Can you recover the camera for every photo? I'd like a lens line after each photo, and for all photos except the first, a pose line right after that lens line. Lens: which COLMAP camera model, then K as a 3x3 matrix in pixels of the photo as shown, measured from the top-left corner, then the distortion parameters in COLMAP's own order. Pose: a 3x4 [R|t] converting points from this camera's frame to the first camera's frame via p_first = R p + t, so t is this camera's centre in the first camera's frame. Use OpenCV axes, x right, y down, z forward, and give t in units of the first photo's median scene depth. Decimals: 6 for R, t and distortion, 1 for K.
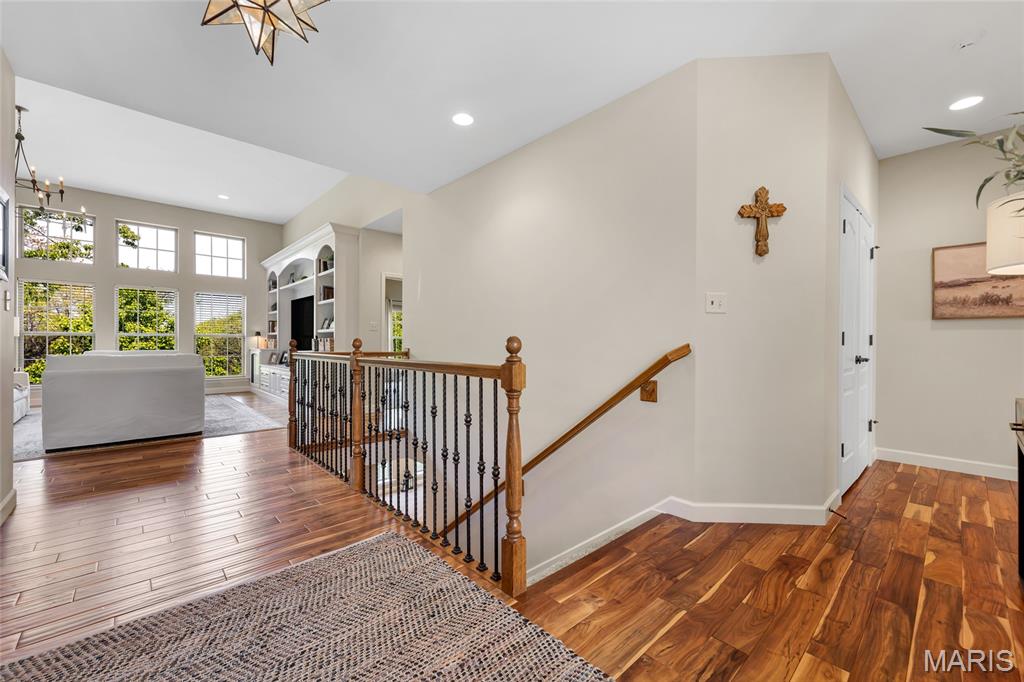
lens RADIAL K [[419.2, 0, 511.4], [0, 419.2, 340.0], [0, 0, 1]] dist [0.001949, -0.000681]
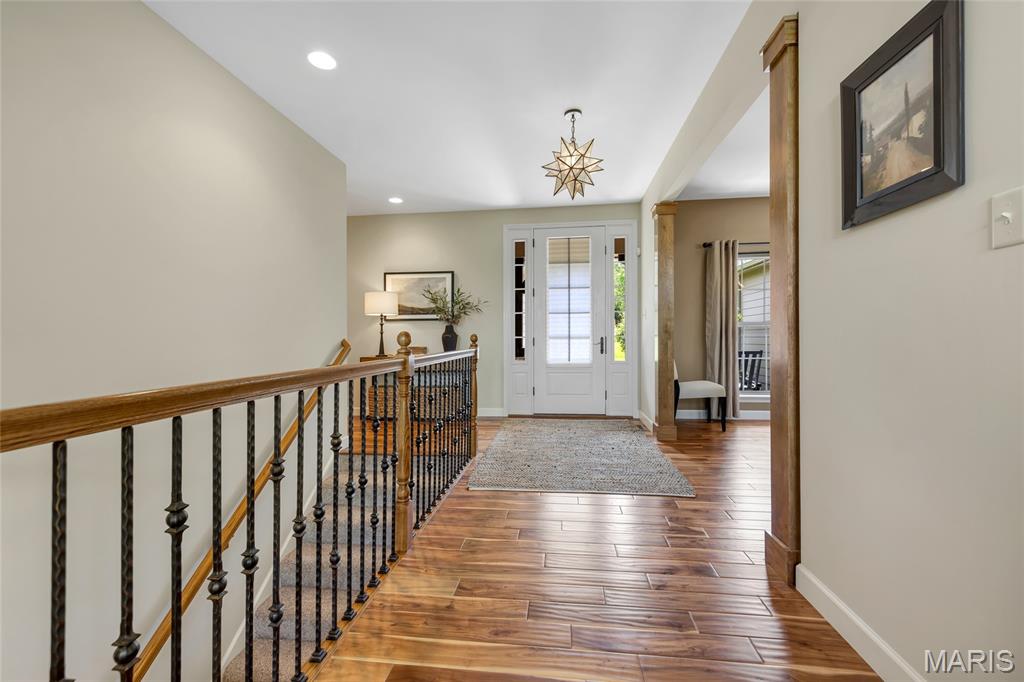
lens RADIAL K [[419.2, 0, 510.3], [0, 419.2, 342.6], [0, 0, 1]] dist [0.001949, -0.000681]
pose [[-0.654995, 0.011054, 0.755553, -0.984739], [0.004672, 0.999933, -0.010579, 0.001793], [-0.755619, -0.003399, -0.655003, 1.261565]]
